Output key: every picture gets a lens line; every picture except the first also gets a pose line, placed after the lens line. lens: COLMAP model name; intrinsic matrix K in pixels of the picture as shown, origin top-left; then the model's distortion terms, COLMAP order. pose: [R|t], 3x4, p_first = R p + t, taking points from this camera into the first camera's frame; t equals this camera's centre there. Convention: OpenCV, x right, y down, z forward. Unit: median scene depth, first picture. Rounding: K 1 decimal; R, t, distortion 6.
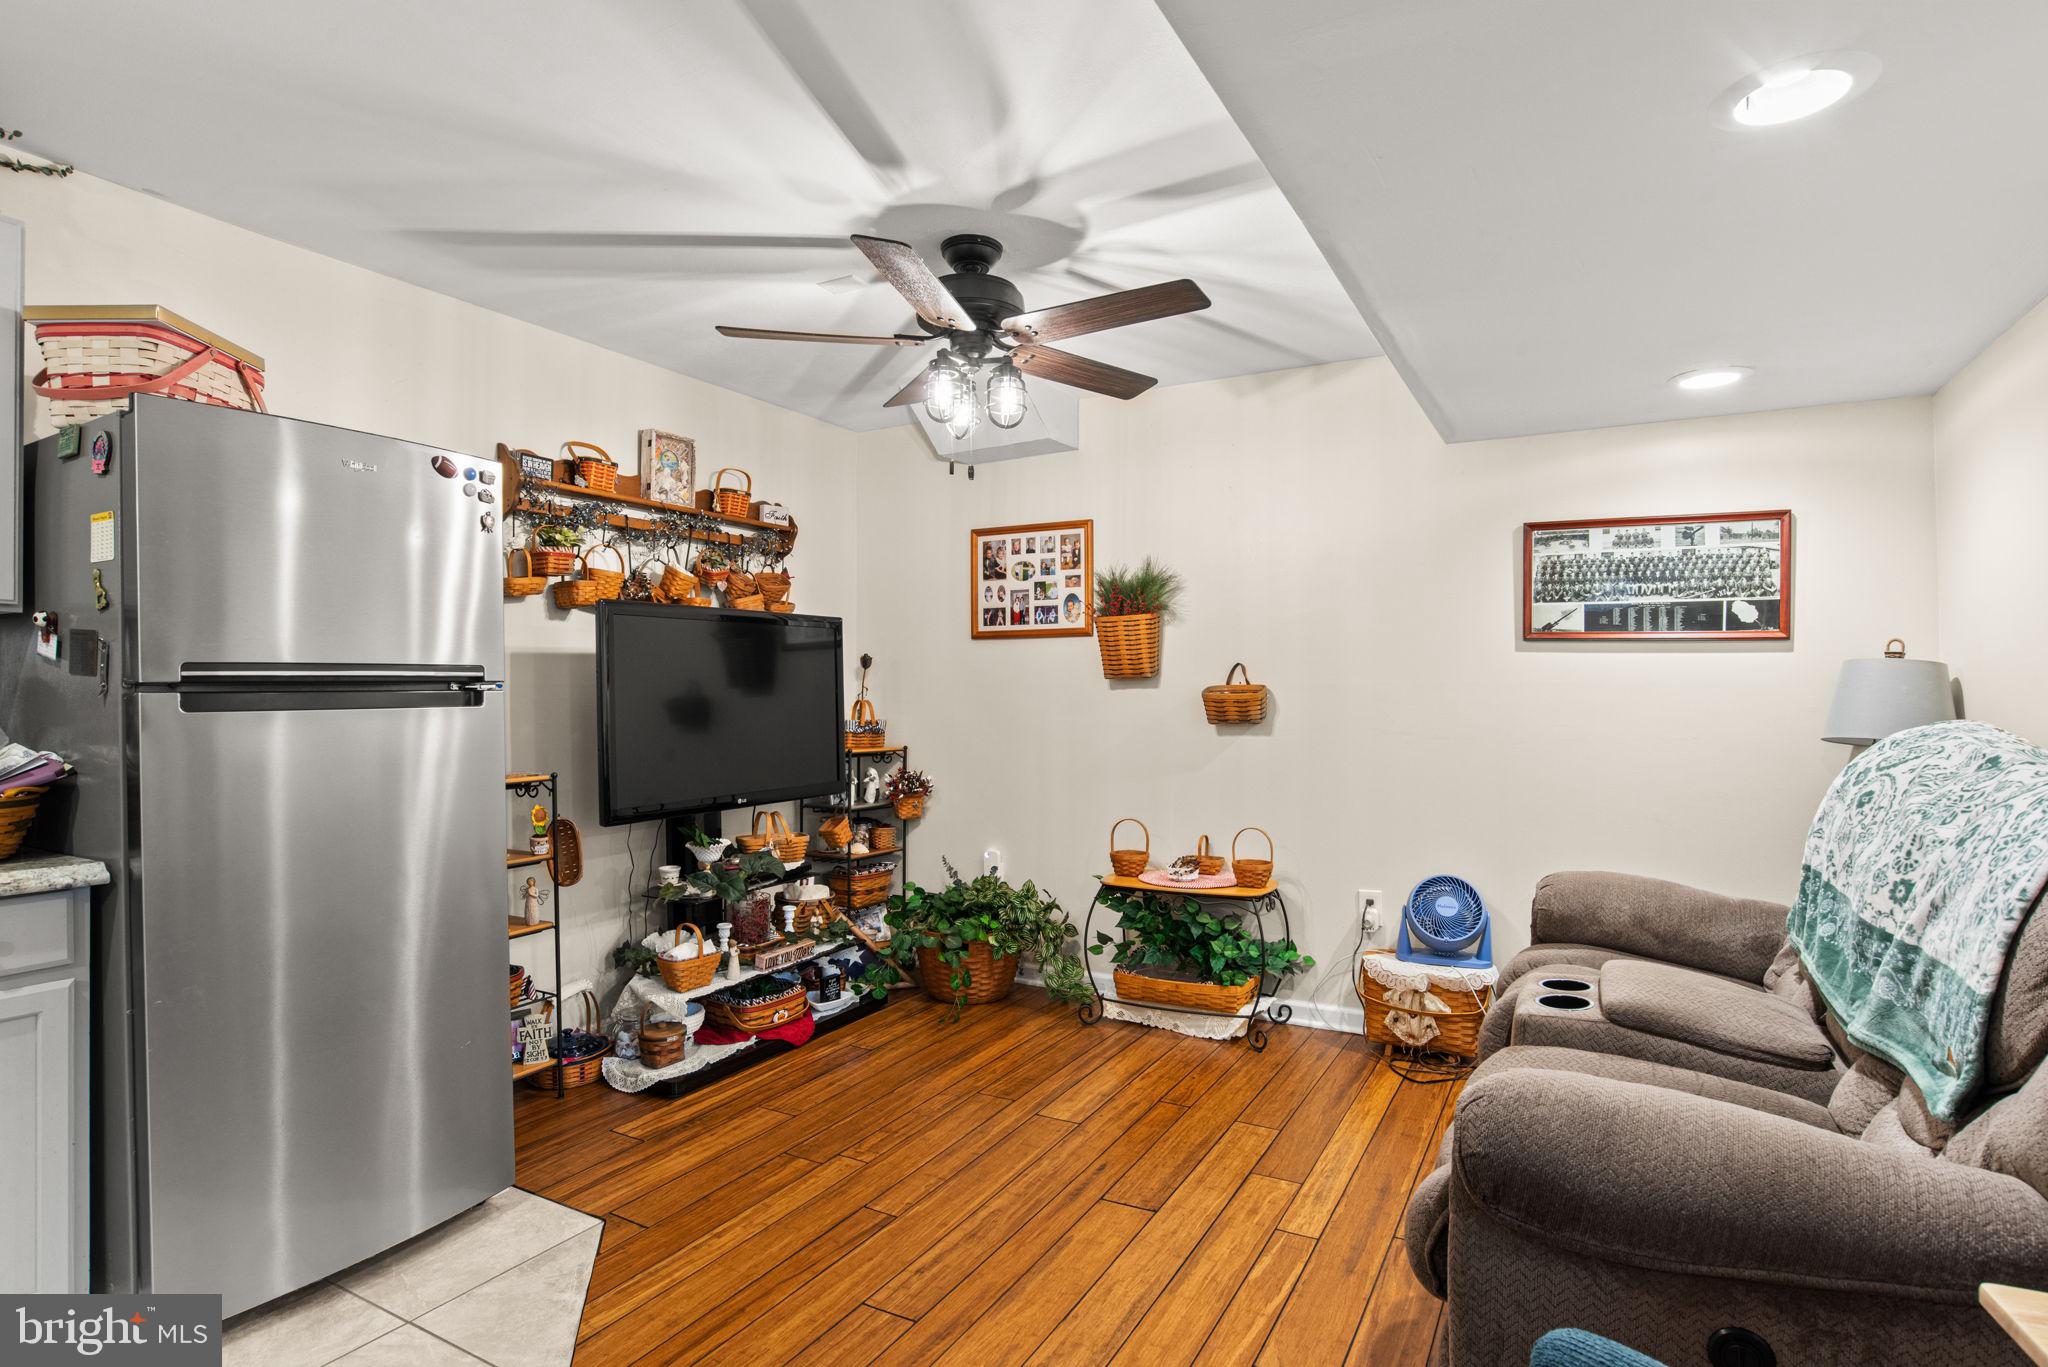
lens RADIAL K [[1056.9, 0, 1027.2], [0, 1056.9, 686.2], [0, 0, 1]] dist [-0.054738, 0.020817]
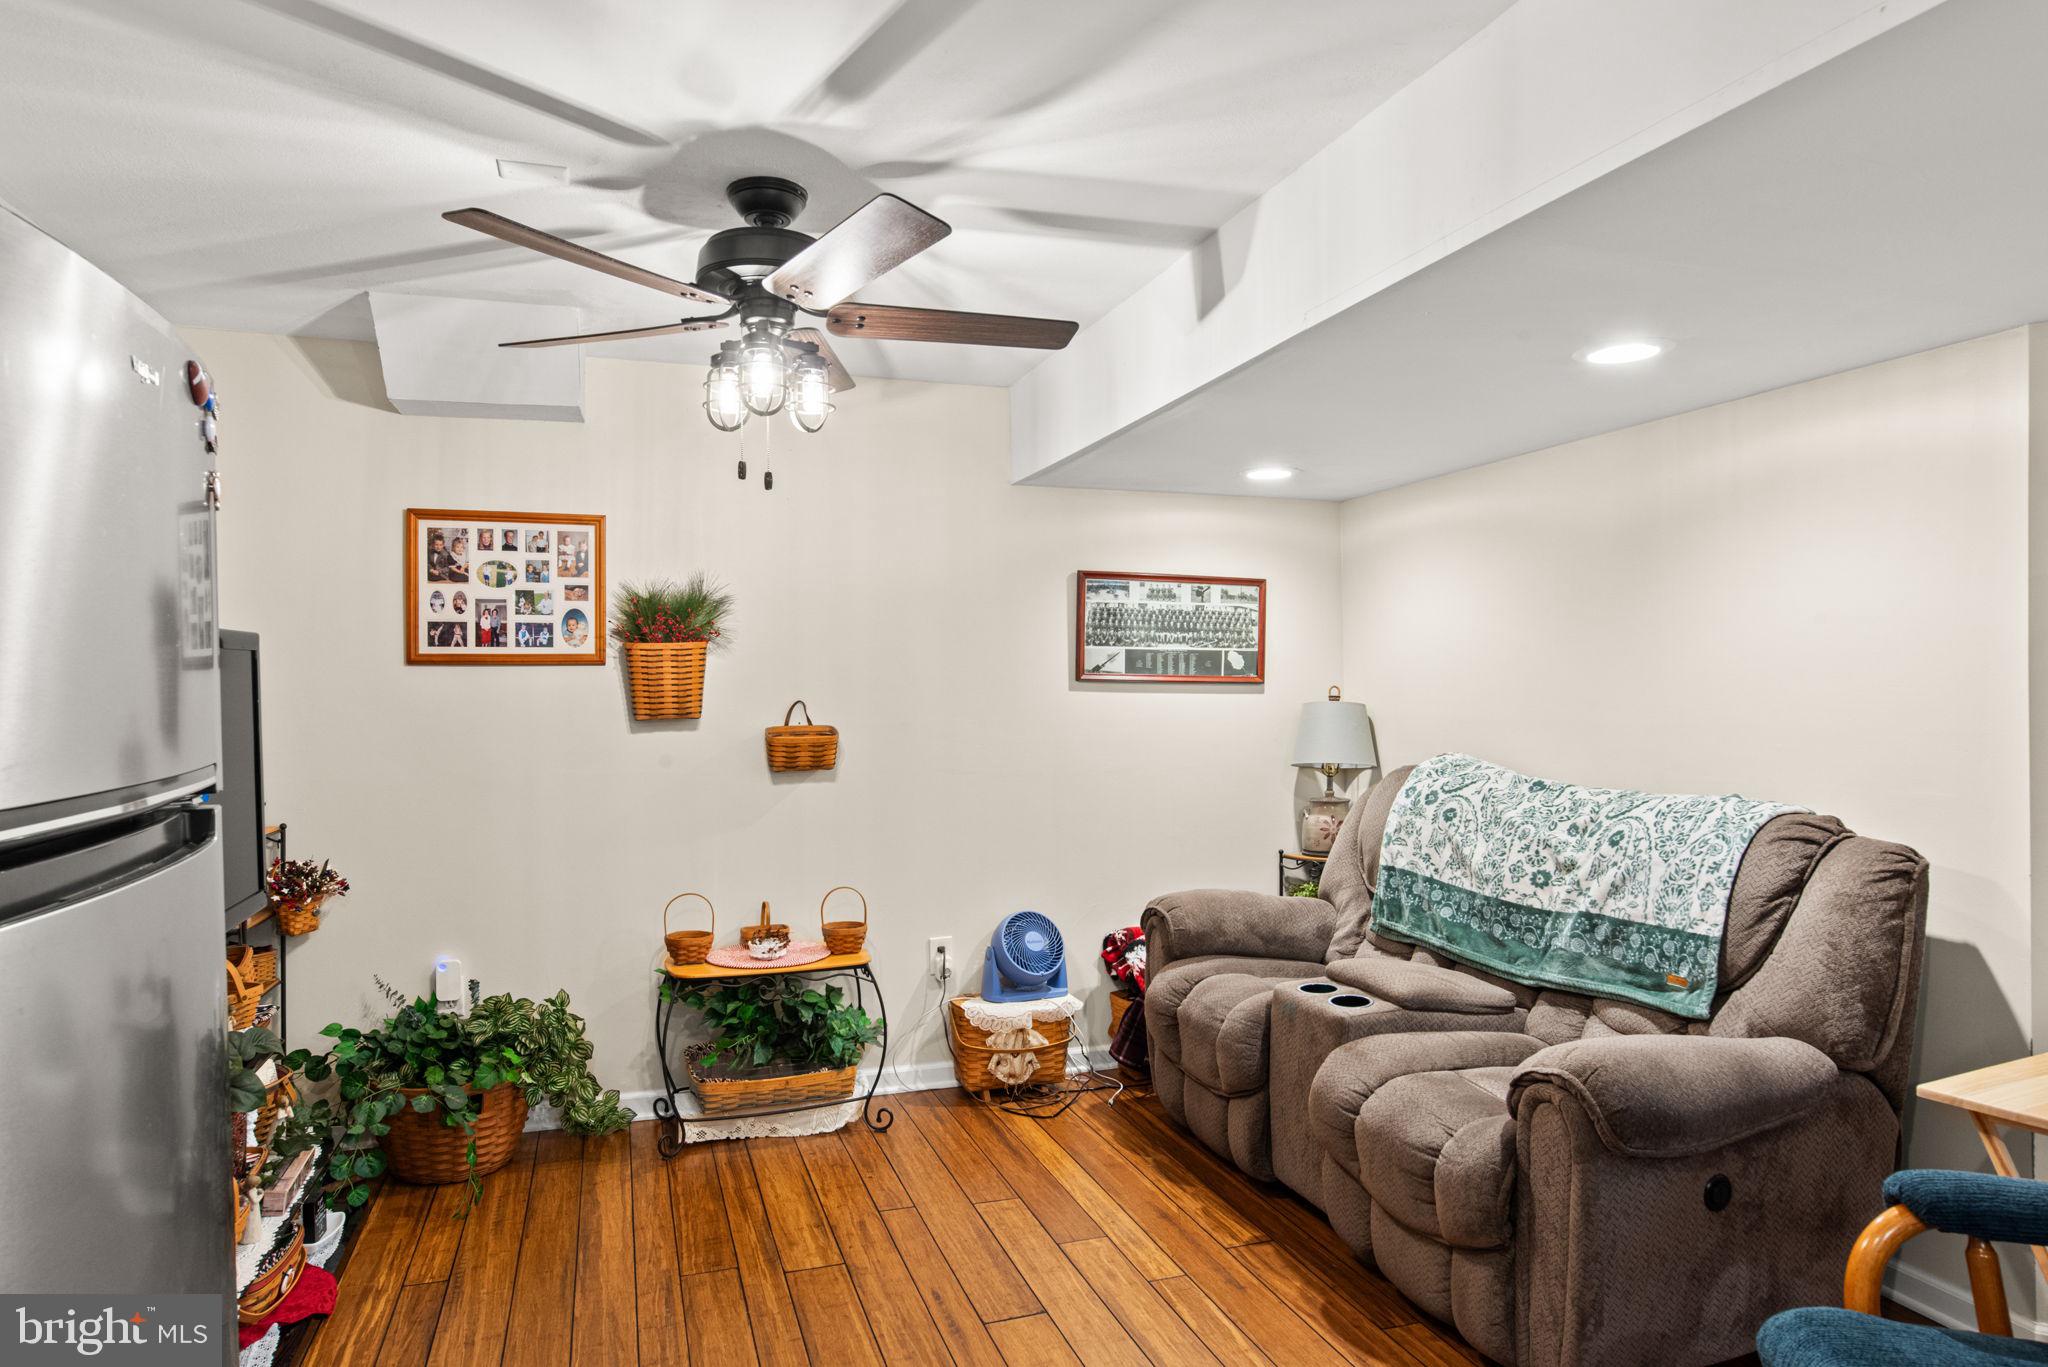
lens RADIAL K [[1233.7, 0, 1024.0], [0, 1233.7, 683.5], [0, 0, 1]] dist [-0.056125, 0.035378]
pose [[0.669761, -0.001412, 0.742575, -0.491769], [0.000221, 0.999999, 0.001702, -0.043010], [-0.742577, -0.000976, 0.669760, 0.199193]]
